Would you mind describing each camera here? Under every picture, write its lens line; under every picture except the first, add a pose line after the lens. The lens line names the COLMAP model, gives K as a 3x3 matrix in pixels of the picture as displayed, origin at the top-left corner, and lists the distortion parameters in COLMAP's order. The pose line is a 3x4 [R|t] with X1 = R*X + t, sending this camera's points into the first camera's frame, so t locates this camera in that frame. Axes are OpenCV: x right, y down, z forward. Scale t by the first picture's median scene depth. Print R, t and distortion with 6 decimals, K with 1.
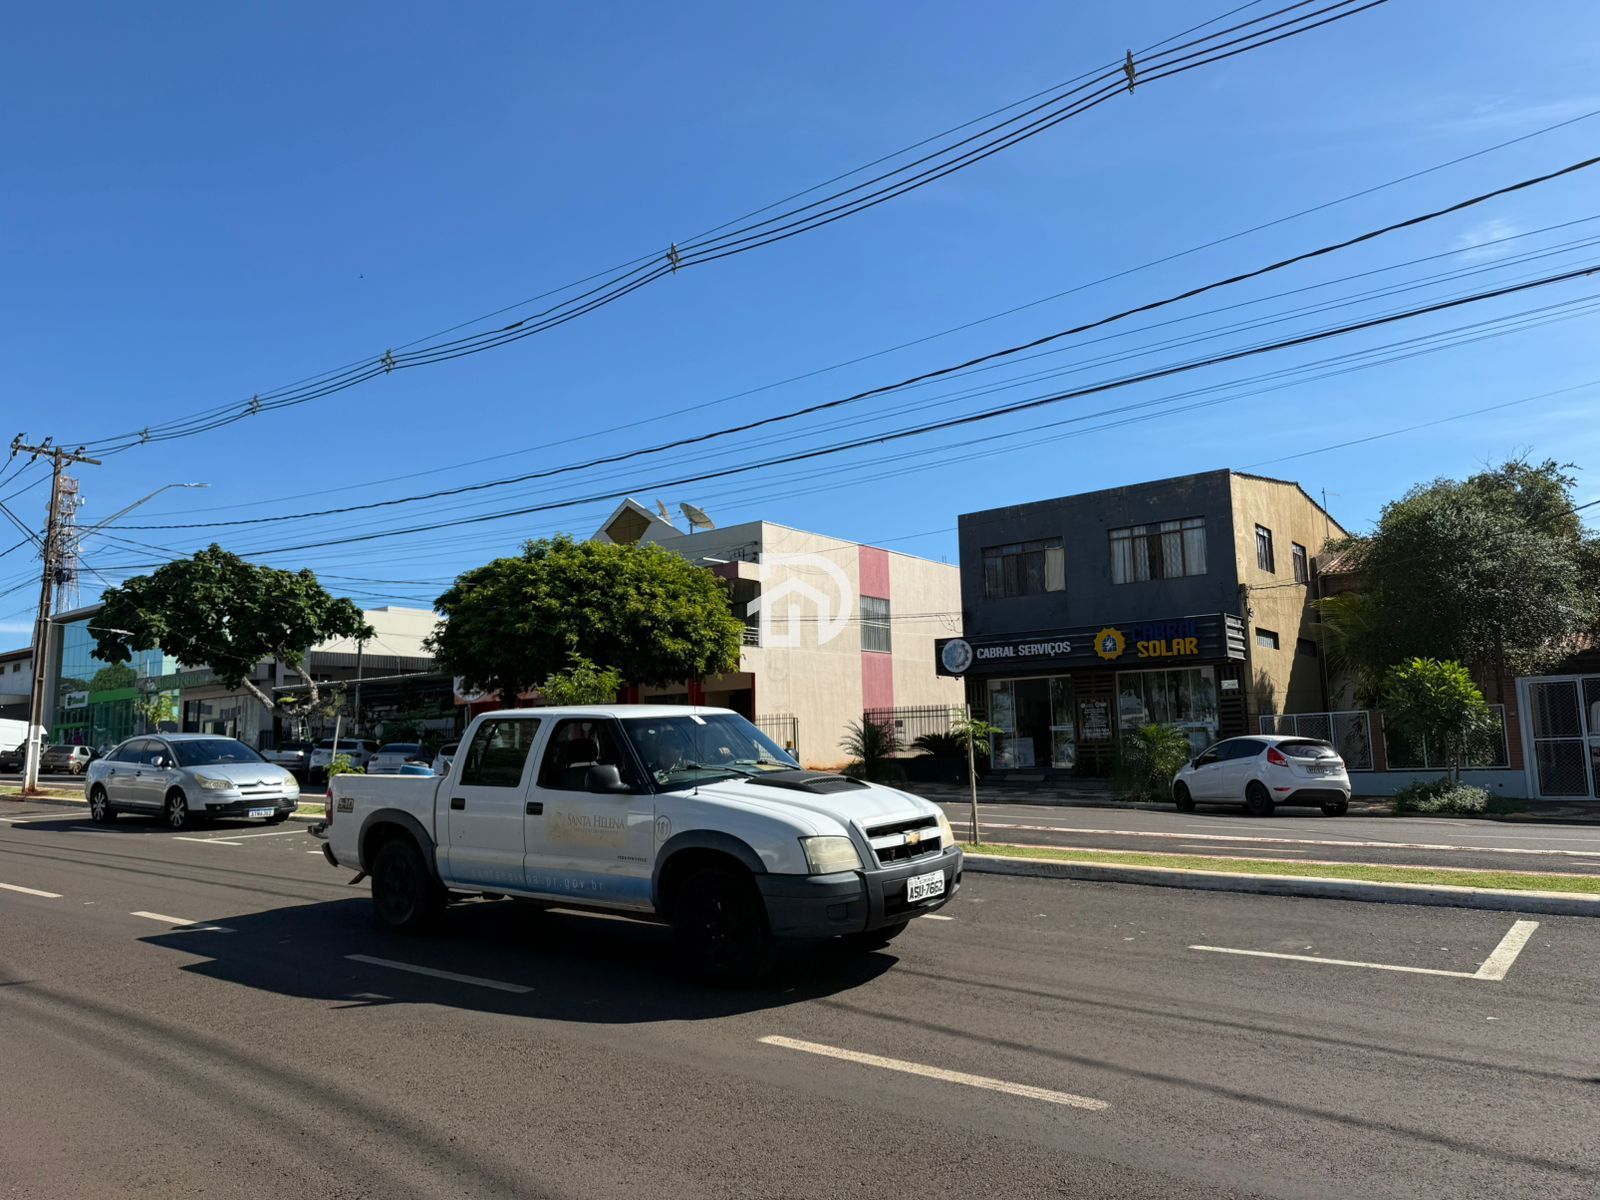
lens RADIAL K [[1099.1, 0, 810.5], [0, 1099.1, 602.5], [0, 0, 1]] dist [0.162136, -0.265221]
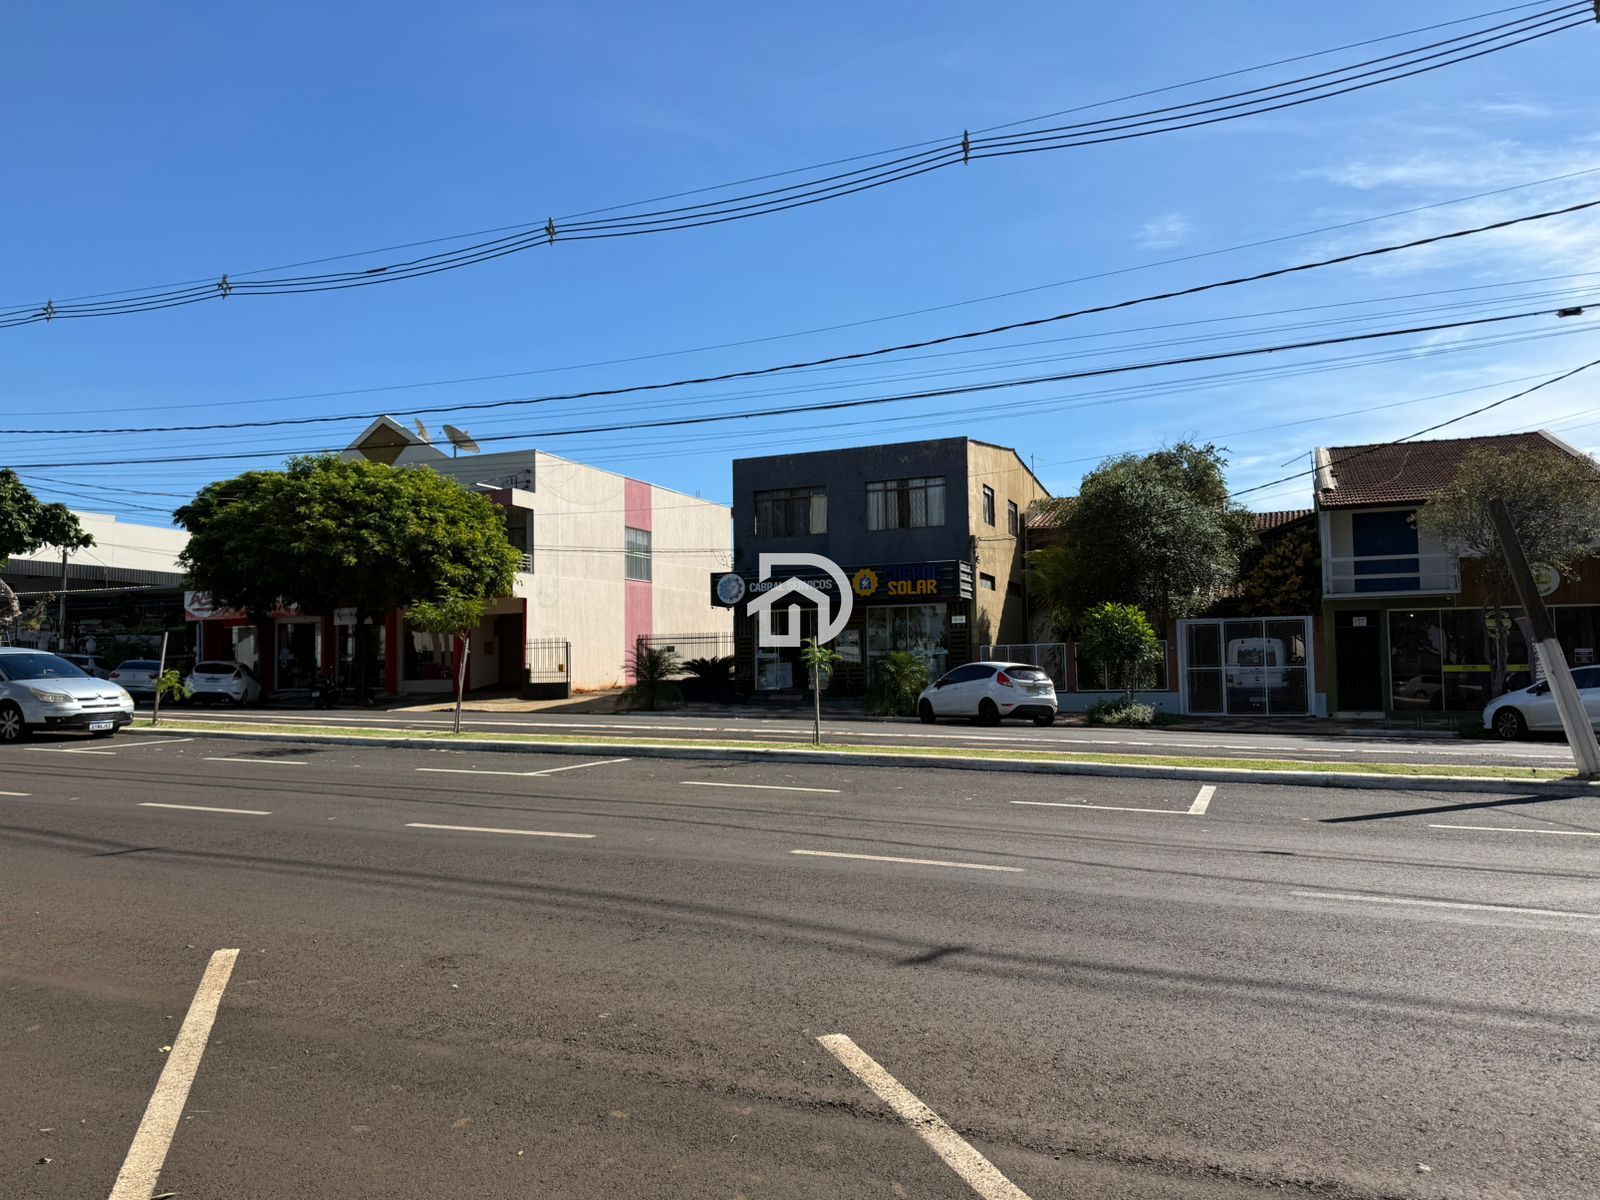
lens RADIAL K [[1098.0, 0, 793.3], [0, 1098.0, 603.0], [0, 0, 1]] dist [0.146506, -0.177711]
pose [[0.969350, 0.025892, 0.244315, -0.073015], [-0.042479, 0.997117, 0.062871, -0.009227], [-0.241983, -0.071322, 0.967656, -0.080554]]
